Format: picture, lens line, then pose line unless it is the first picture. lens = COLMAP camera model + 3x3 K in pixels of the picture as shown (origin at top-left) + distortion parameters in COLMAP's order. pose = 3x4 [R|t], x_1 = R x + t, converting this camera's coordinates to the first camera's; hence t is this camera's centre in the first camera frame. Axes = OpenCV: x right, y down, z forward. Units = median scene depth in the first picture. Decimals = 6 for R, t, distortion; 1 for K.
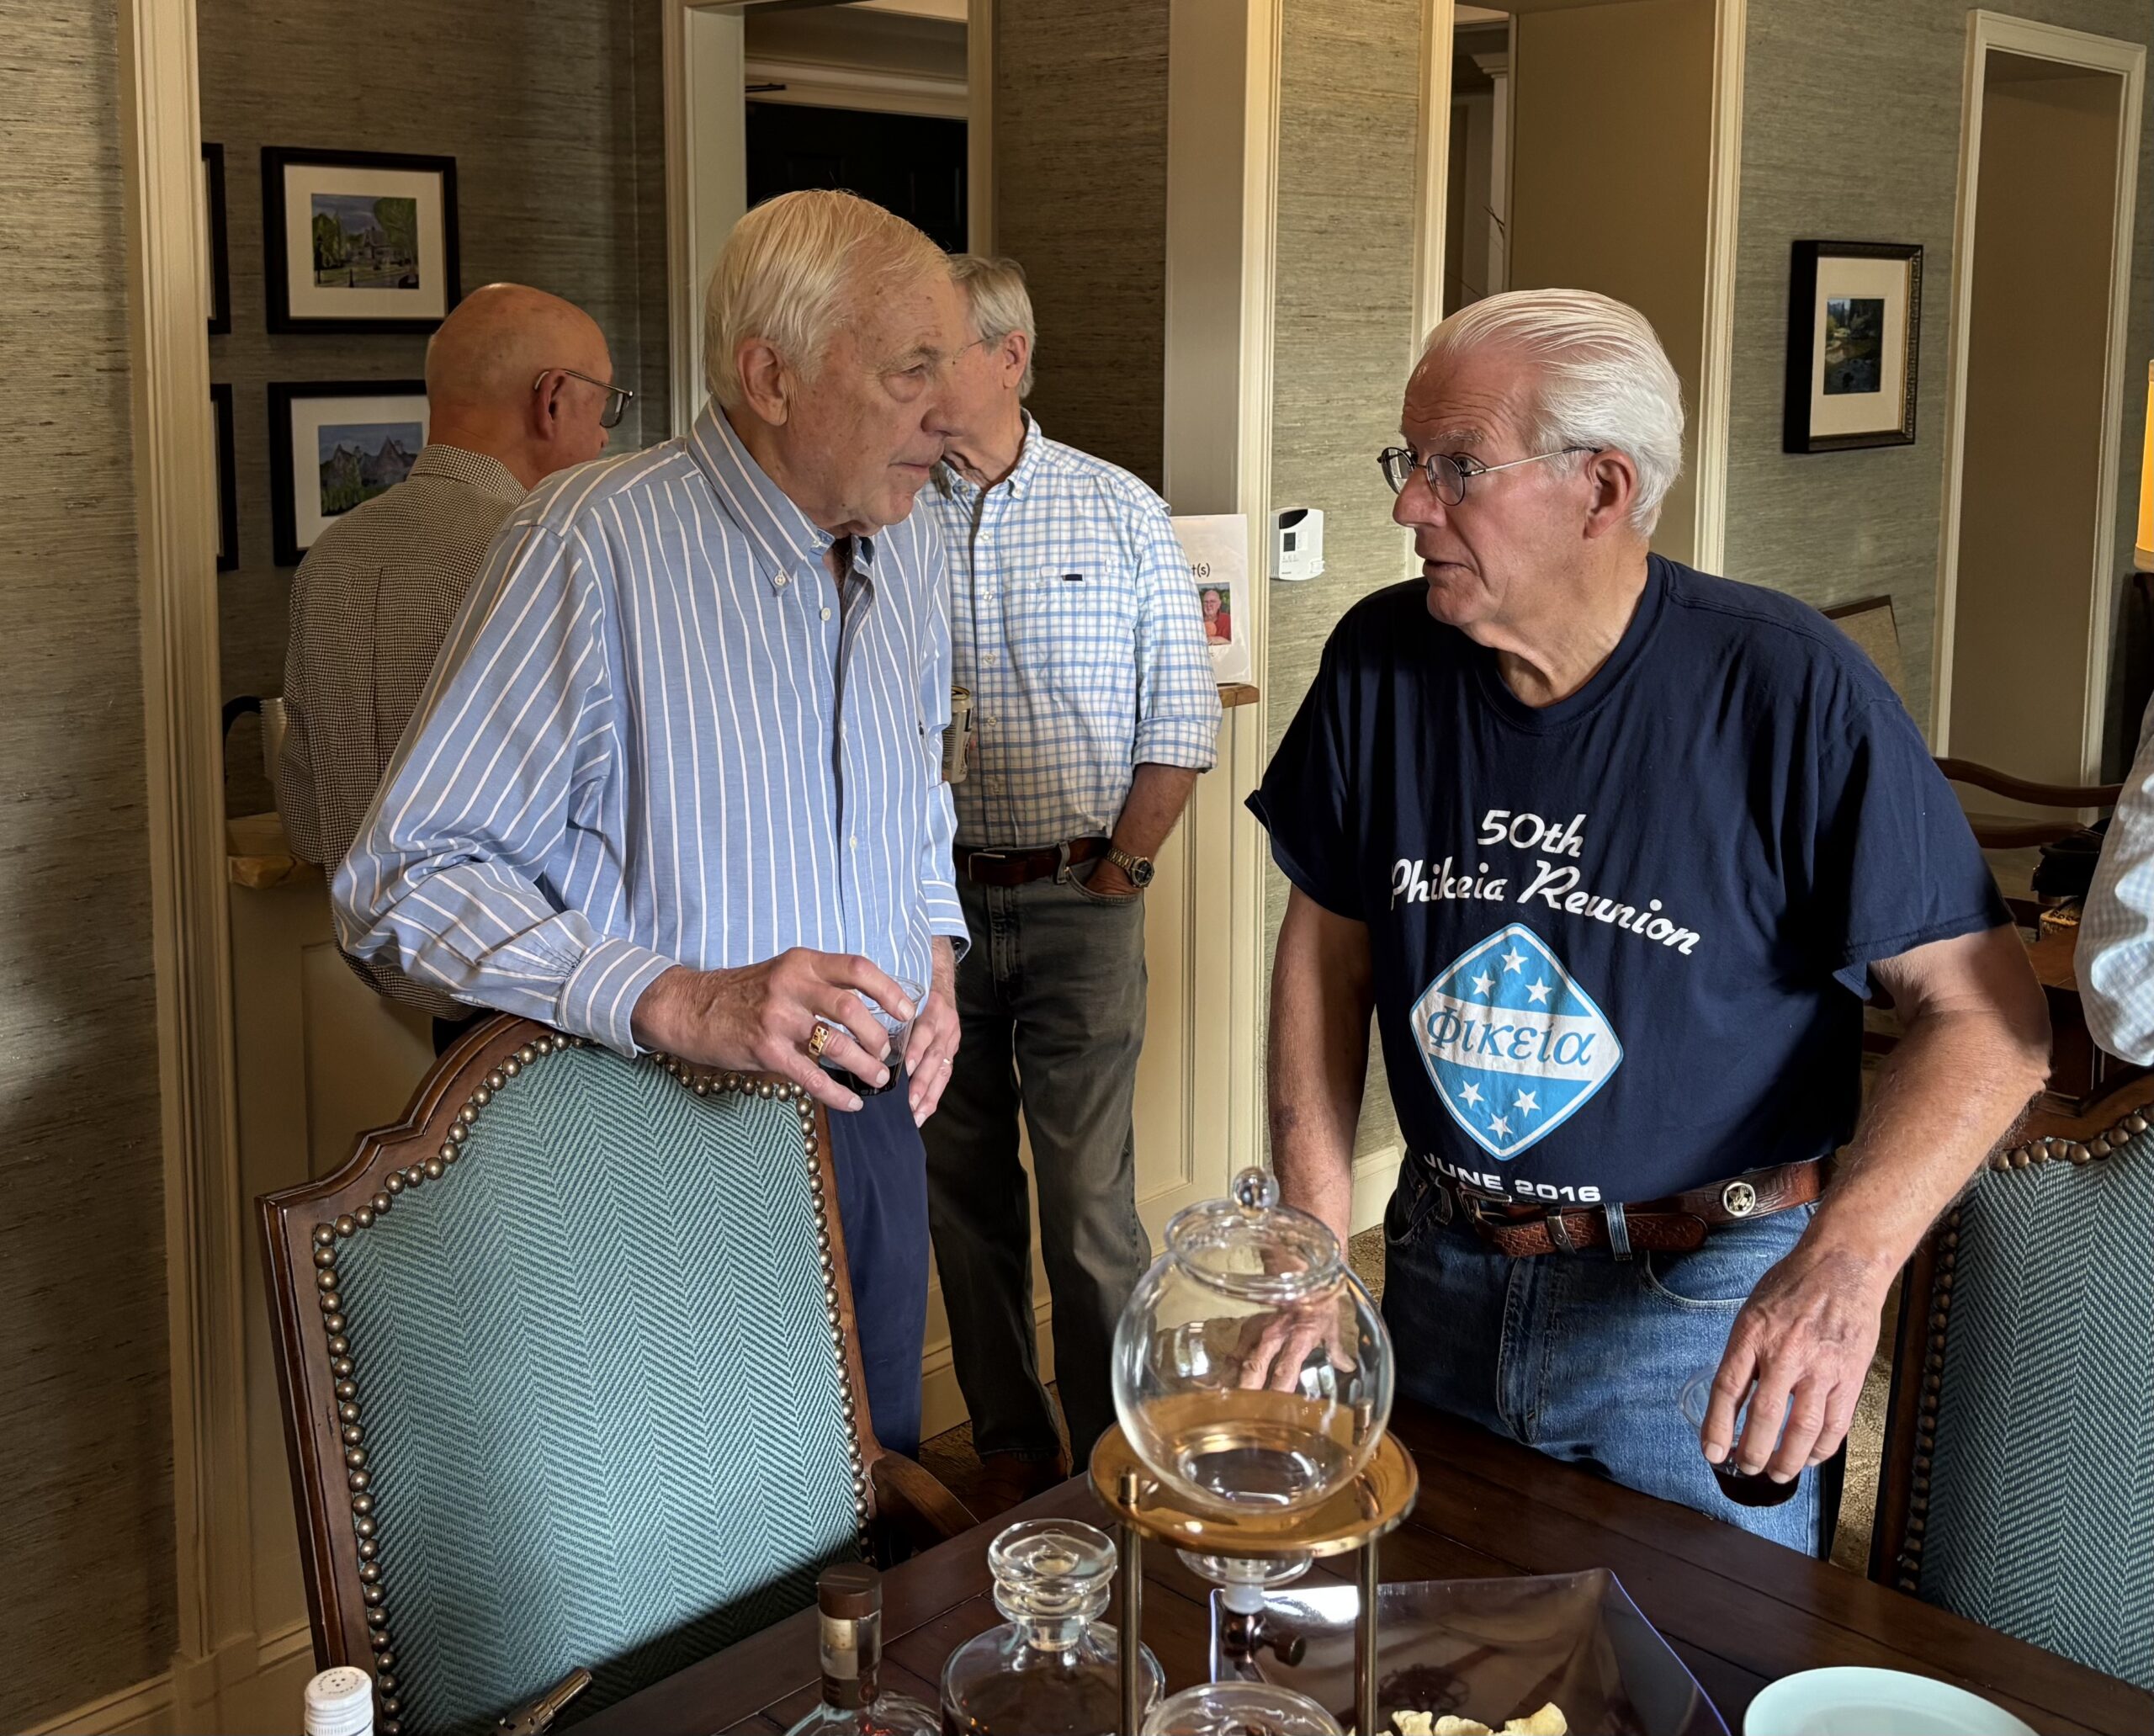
lens RADIAL K [[3362.7, 0, 1077.0], [0, 3362.7, 868.0], [0, 0, 1]] dist [0.006873, 0.002369]
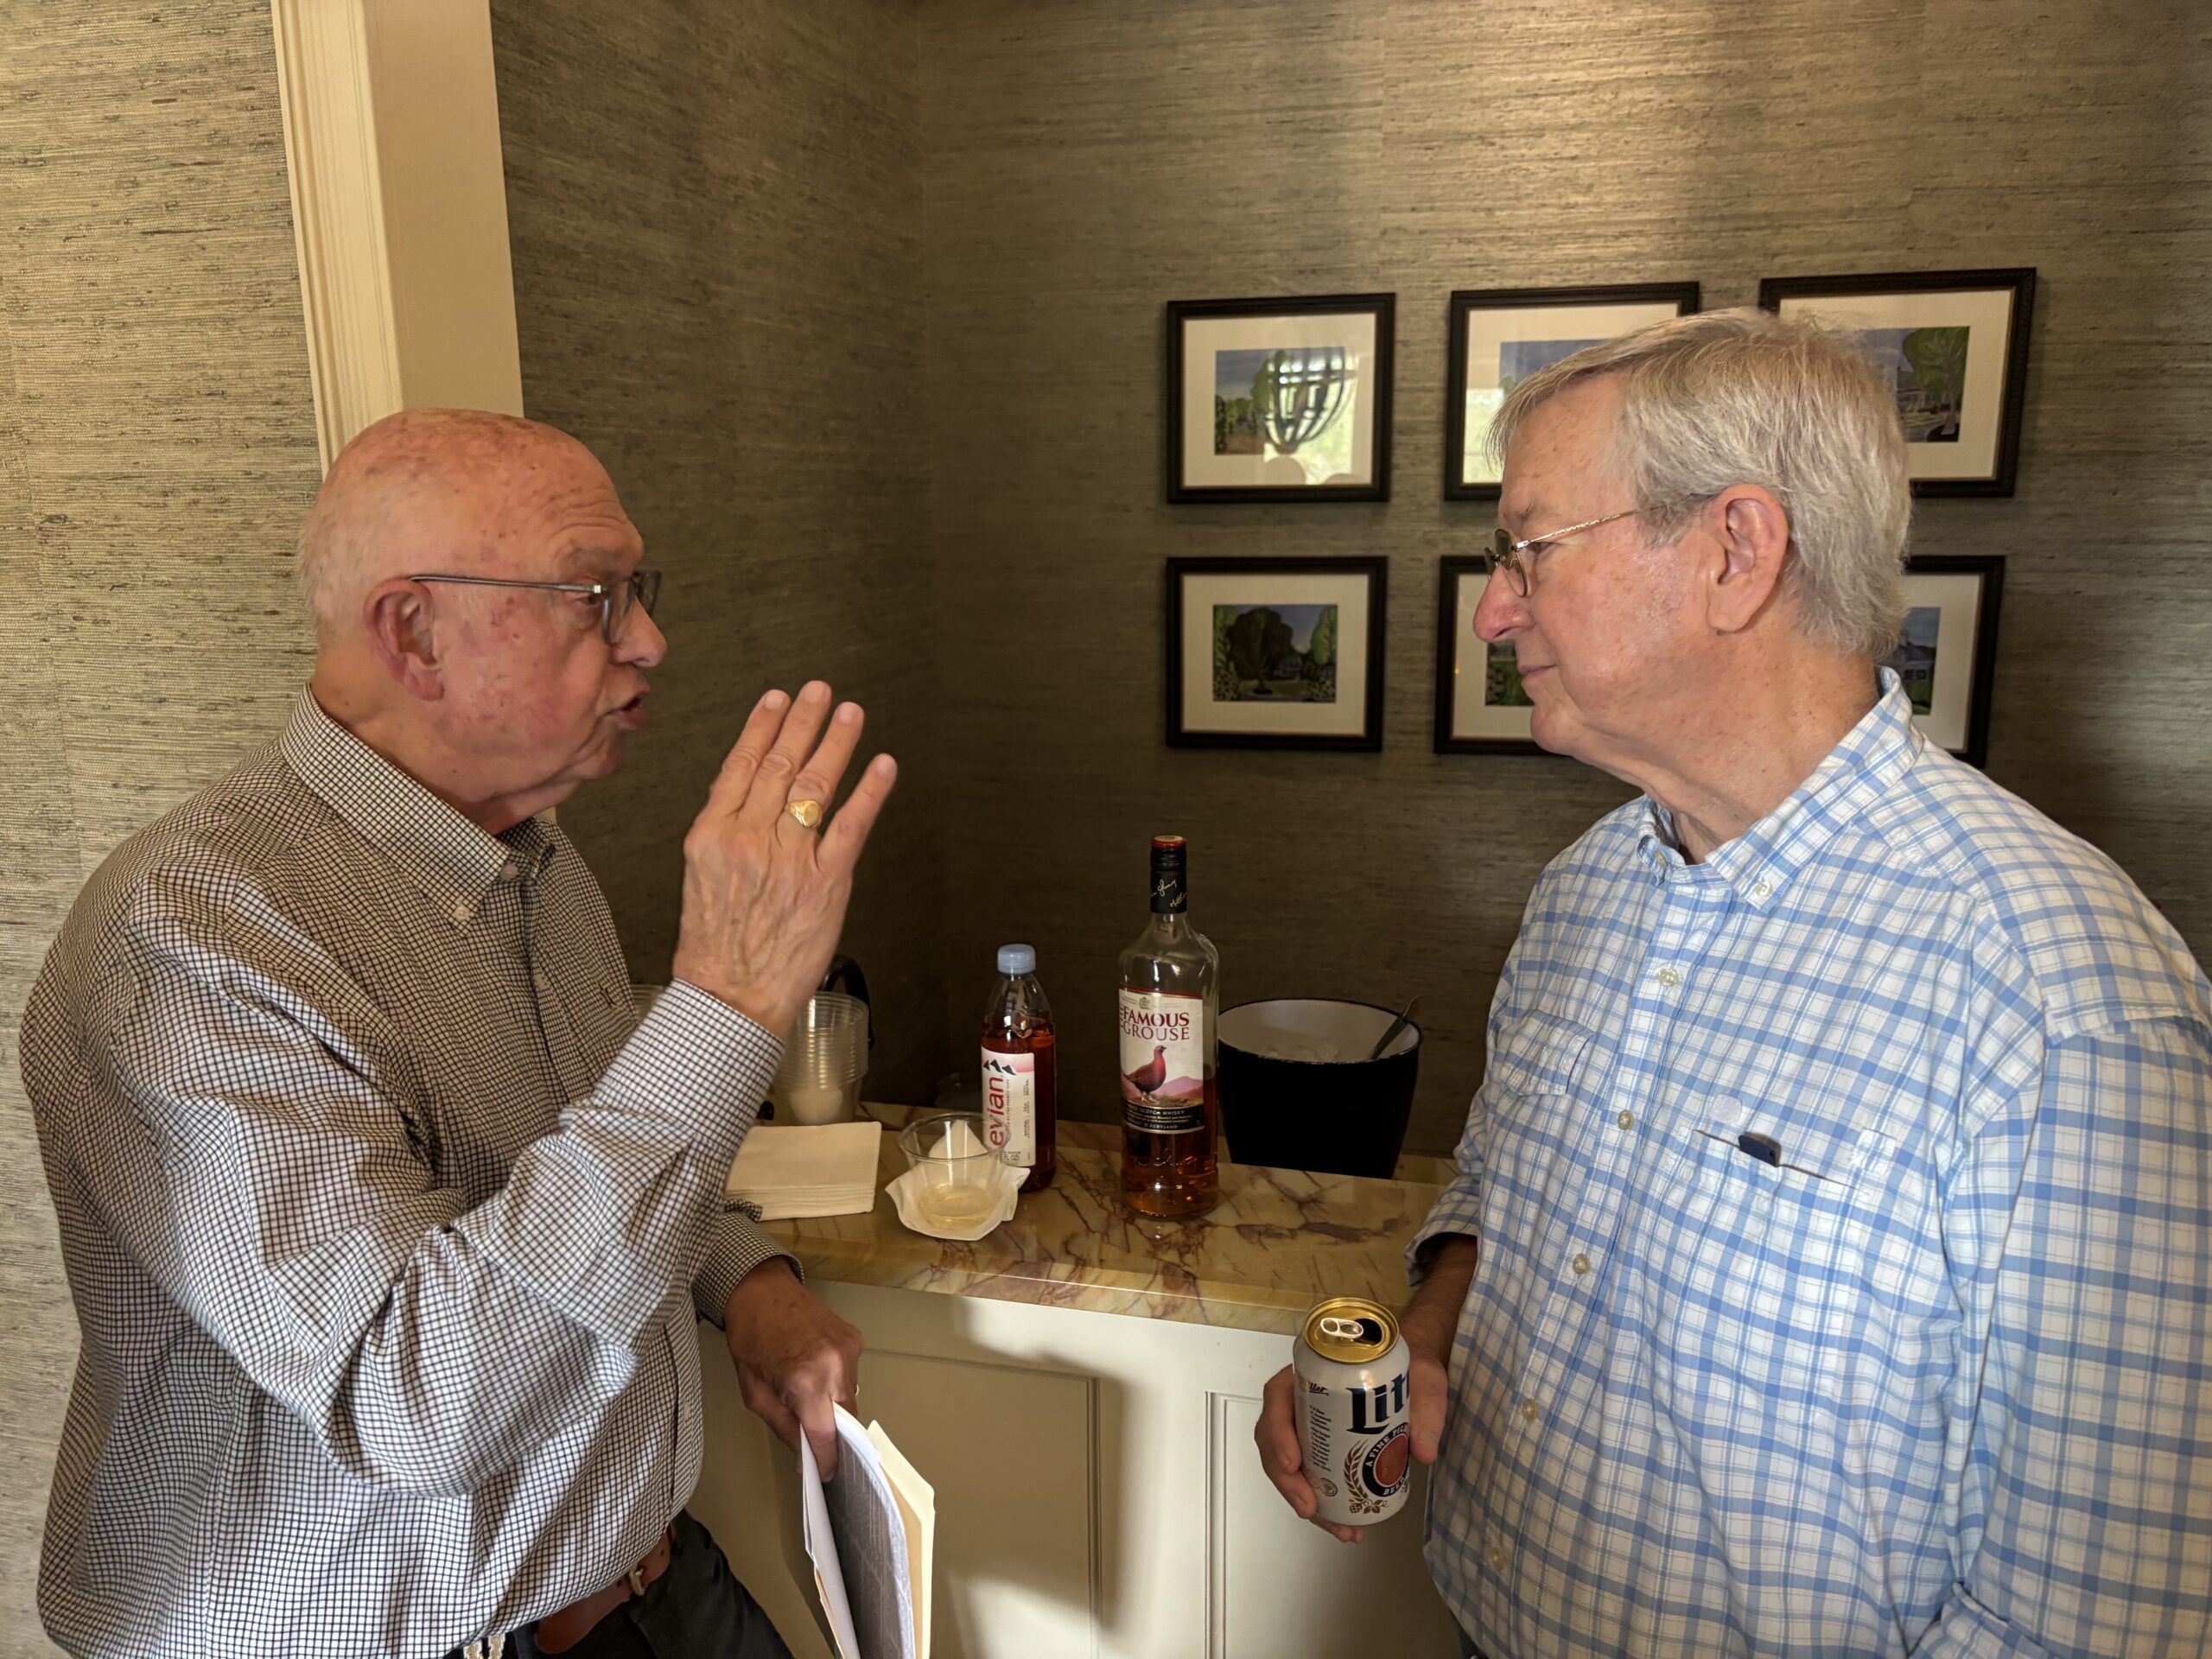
lens RADIAL K [[1732.5, 0, 1106.0], [0, 1732.5, 829.5], [0, 0, 1]] dist [0.076294, -0.093706]
pose [[0.424597, 0.169632, -0.889349, 0.137317], [-0.141881, 0.982622, 0.119685, -0.134651], [0.894196, 0.075364, 0.441286, 0.840134]]
